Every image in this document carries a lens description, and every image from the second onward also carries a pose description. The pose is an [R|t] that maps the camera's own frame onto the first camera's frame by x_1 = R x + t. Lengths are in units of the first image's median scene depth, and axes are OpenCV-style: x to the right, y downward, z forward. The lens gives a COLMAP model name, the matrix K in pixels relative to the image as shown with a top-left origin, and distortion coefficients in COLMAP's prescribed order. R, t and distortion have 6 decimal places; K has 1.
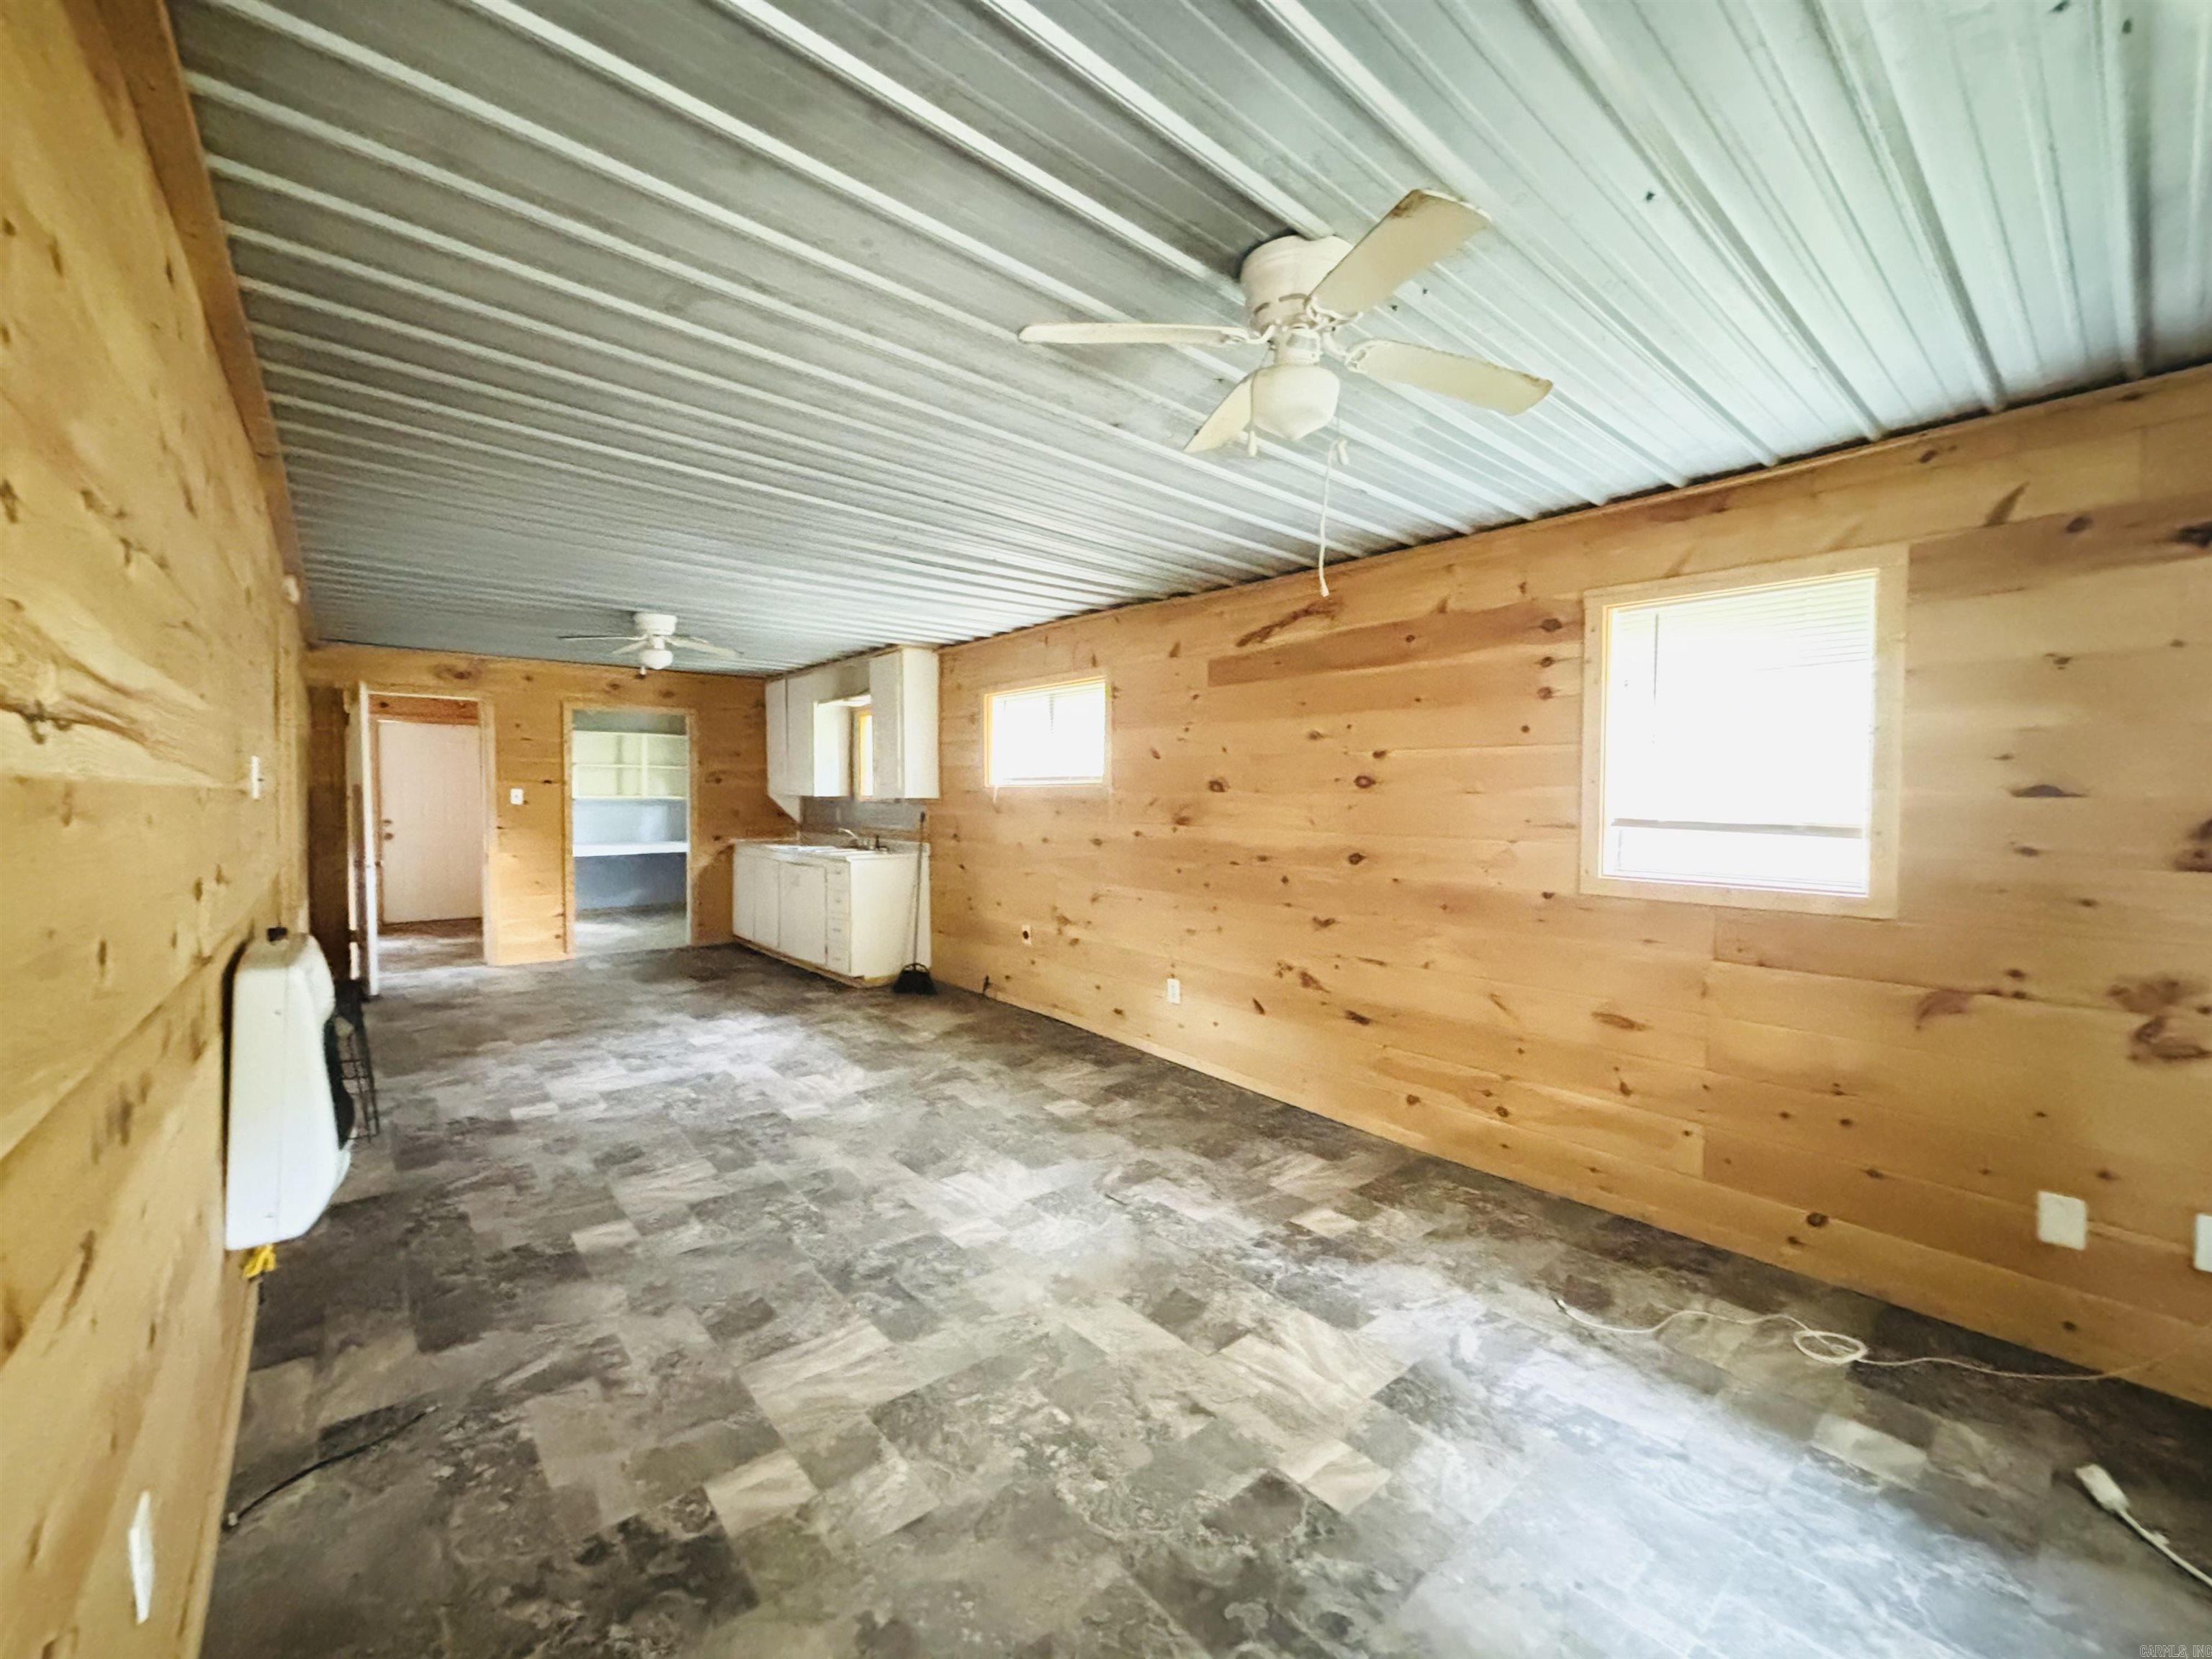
lens RADIAL K [[896.9, 0, 1100.4], [0, 896.9, 831.2], [0, 0, 1]] dist [0.001273, 0.000953]
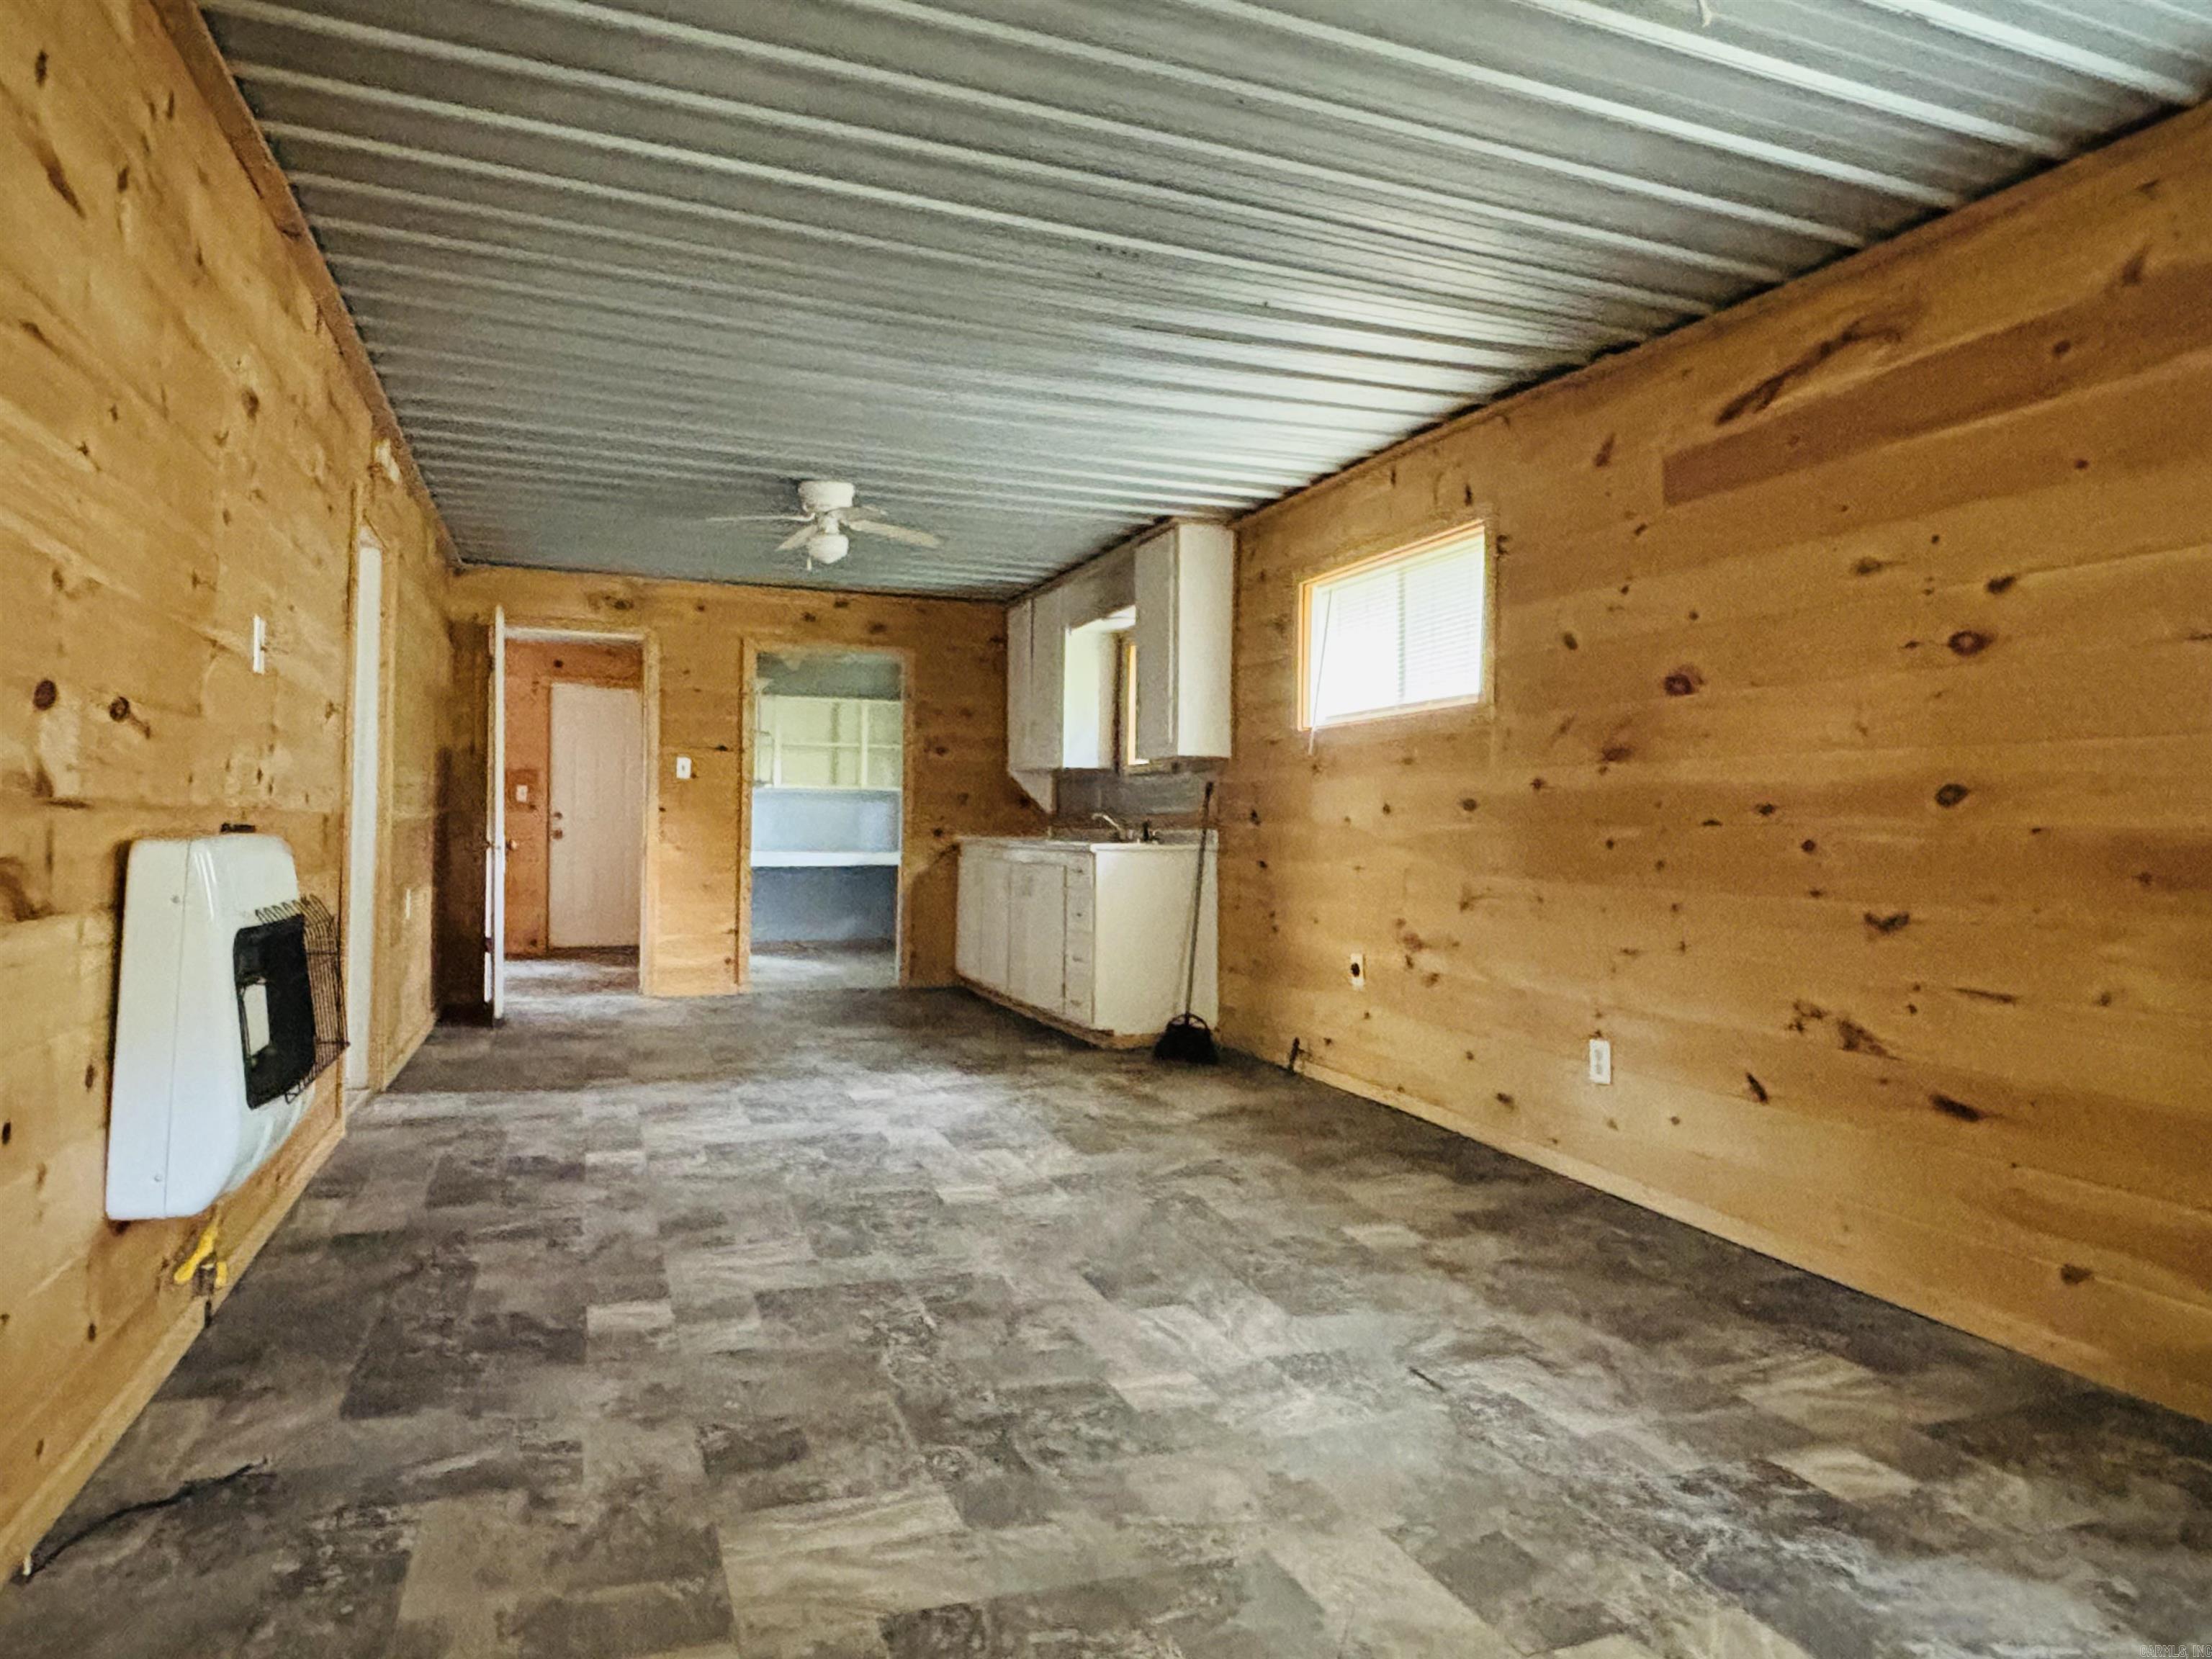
lens RADIAL K [[1364.8, 0, 1103.6], [0, 1364.8, 841.8], [0, 0, 1]] dist [0.017373, -0.029339]
pose [[0.944291, 0.009219, -0.328982, 0.085583], [-0.020231, 0.999343, -0.030066, 0.091299], [0.328489, 0.035046, 0.943857, 0.105821]]
